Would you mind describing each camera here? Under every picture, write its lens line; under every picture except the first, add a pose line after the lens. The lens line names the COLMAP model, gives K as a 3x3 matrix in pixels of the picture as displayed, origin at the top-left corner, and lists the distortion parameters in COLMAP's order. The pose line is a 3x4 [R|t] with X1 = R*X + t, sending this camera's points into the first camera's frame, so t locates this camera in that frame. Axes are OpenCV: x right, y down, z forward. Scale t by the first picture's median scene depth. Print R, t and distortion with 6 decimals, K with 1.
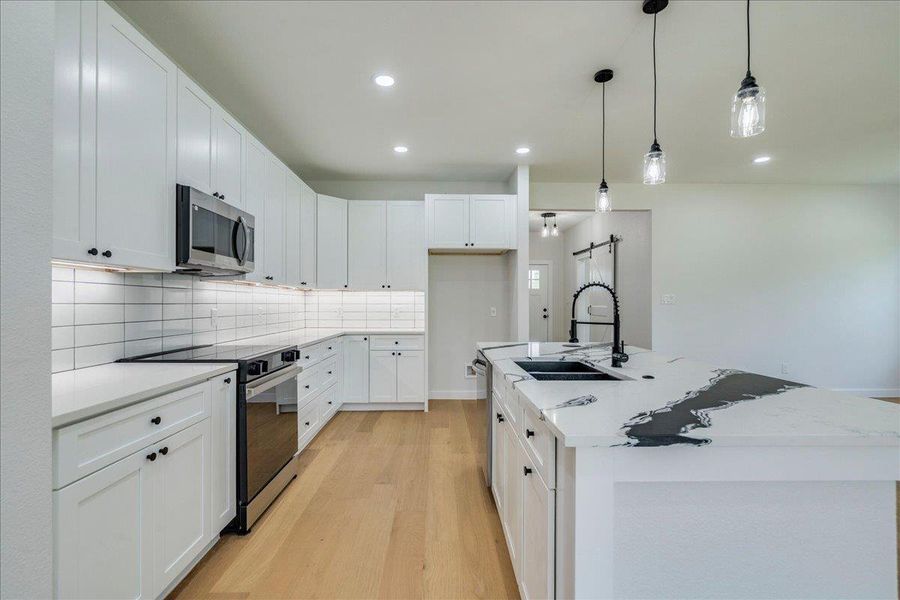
lens RADIAL K [[416.3, 0, 444.3], [0, 416.3, 303.8], [0, 0, 1]] dist [-0.000151, -0.000588]
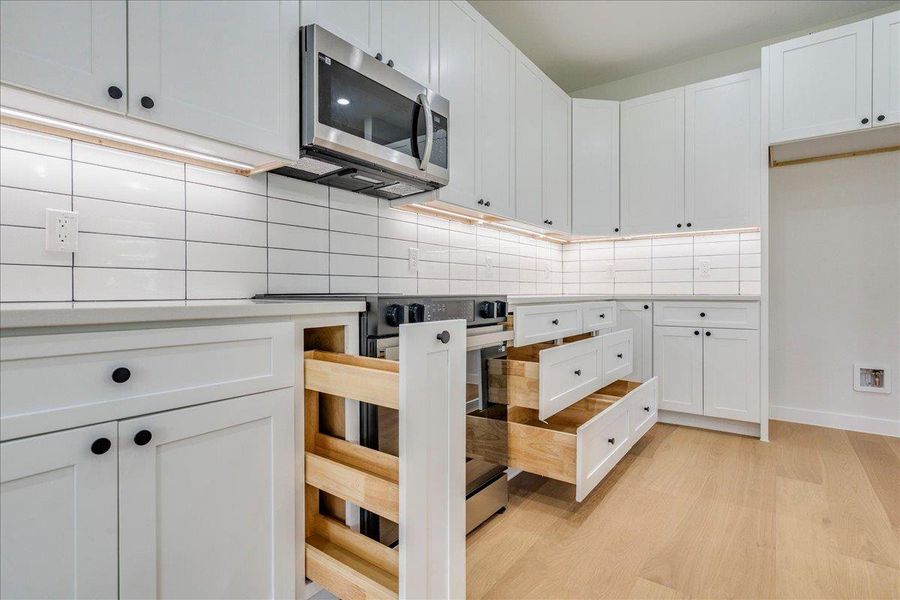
lens RADIAL K [[450.3, 0, 440.7], [0, 450.3, 294.1], [0, 0, 1]] dist [-0.000517, -0.000147]
pose [[0.789753, 0.001022, -0.613424, -0.016684], [0.003036, 0.999980, 0.005574, 0.060073], [0.613417, -0.006264, 0.789734, 0.268909]]
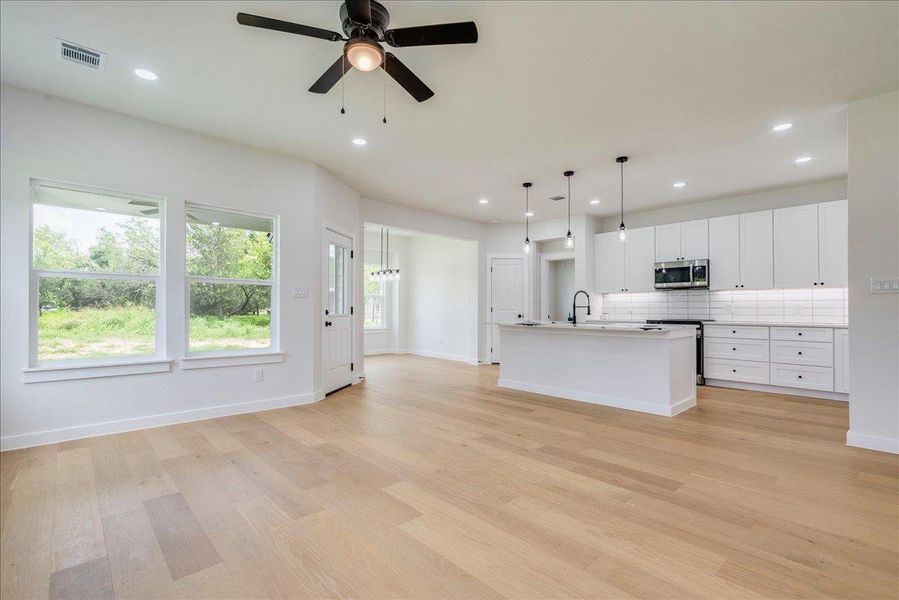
lens RADIAL K [[415.9, 0, 446.1], [0, 415.9, 307.5], [0, 0, 1]] dist [-0.000151, -0.000588]
pose [[-0.759885, -0.003594, -0.650048, 1.218909], [-0.000451, 0.999987, -0.005002, 0.027916], [0.650058, -0.003508, -0.759877, 1.133663]]
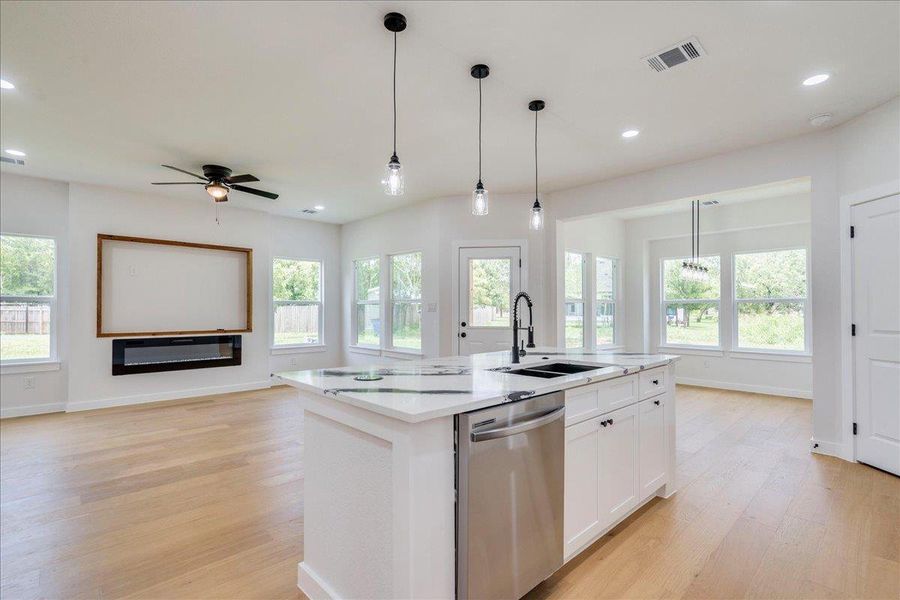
lens RADIAL K [[416.3, 0, 448.1], [0, 416.3, 307.0], [0, 0, 1]] dist [-0.000151, -0.000588]
pose [[-0.669937, 0.006861, 0.742386, -0.227235], [-0.003772, 0.999913, -0.012645, -0.001530], [-0.742409, -0.011272, -0.669853, 0.915125]]
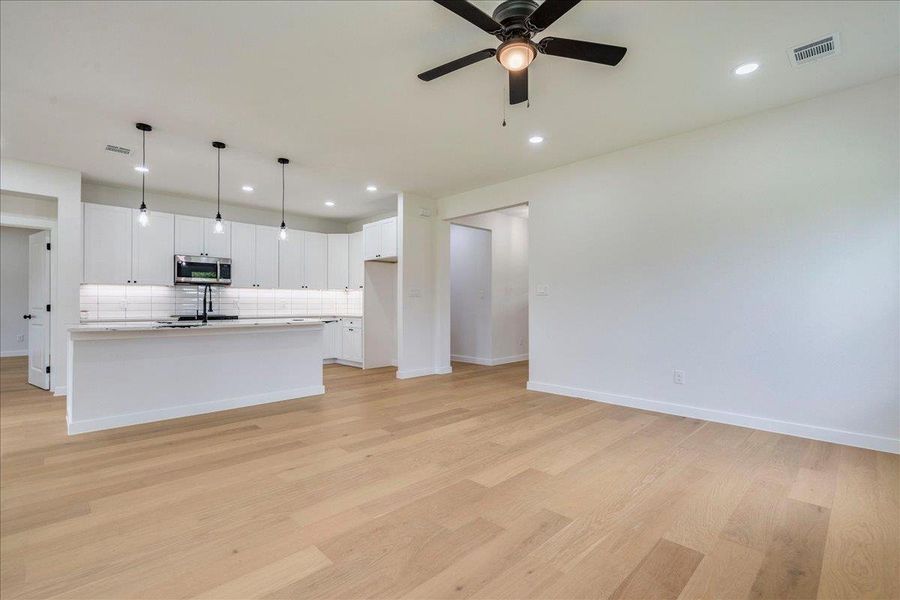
lens RADIAL K [[416.3, 0, 450.0], [0, 416.3, 300.6], [0, 0, 1]] dist [-0.000151, -0.000588]
pose [[0.683166, -0.009381, -0.730203, 1.291674], [0.002102, 0.999939, -0.010880, 0.028521], [0.730260, 0.005898, 0.683144, 0.200258]]
